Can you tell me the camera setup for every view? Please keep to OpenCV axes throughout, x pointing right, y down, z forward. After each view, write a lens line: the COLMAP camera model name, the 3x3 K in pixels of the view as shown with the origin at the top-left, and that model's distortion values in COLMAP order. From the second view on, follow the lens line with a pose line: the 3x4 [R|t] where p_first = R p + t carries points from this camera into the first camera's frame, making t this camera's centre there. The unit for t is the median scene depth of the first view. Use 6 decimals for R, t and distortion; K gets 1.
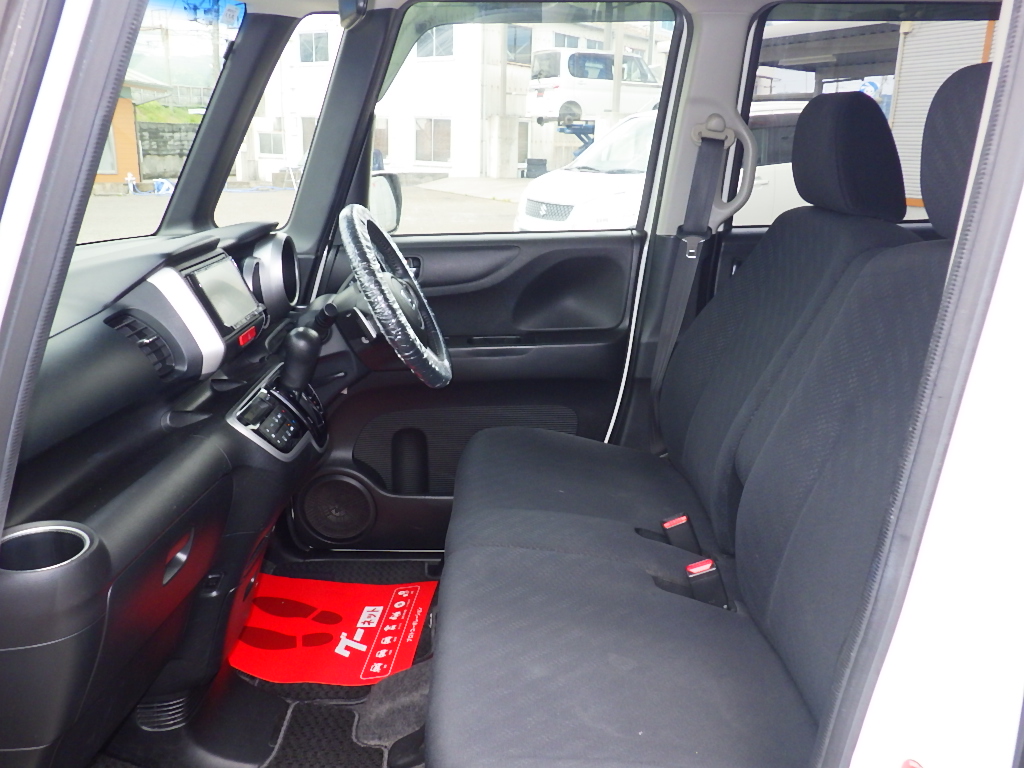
lens RADIAL K [[846.3, 0, 510.1], [0, 846.3, 392.4], [0, 0, 1]] dist [0.001152, -0.006873]
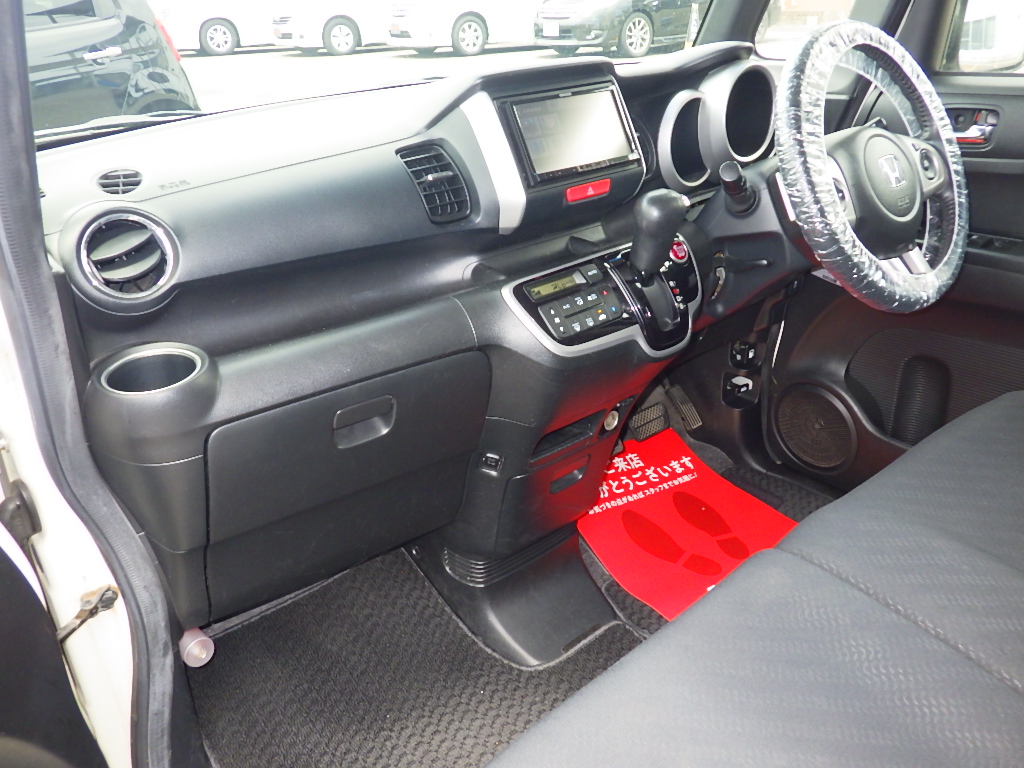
lens RADIAL K [[846.3, 0, 512.2], [0, 846.3, 384.4], [0, 0, 1]] dist [0.001152, -0.006873]
pose [[0.646638, 0.295553, -0.703213, 0.255093], [-0.176543, 0.954843, 0.238971, -0.069075], [0.742087, -0.030380, 0.669615, 0.388341]]
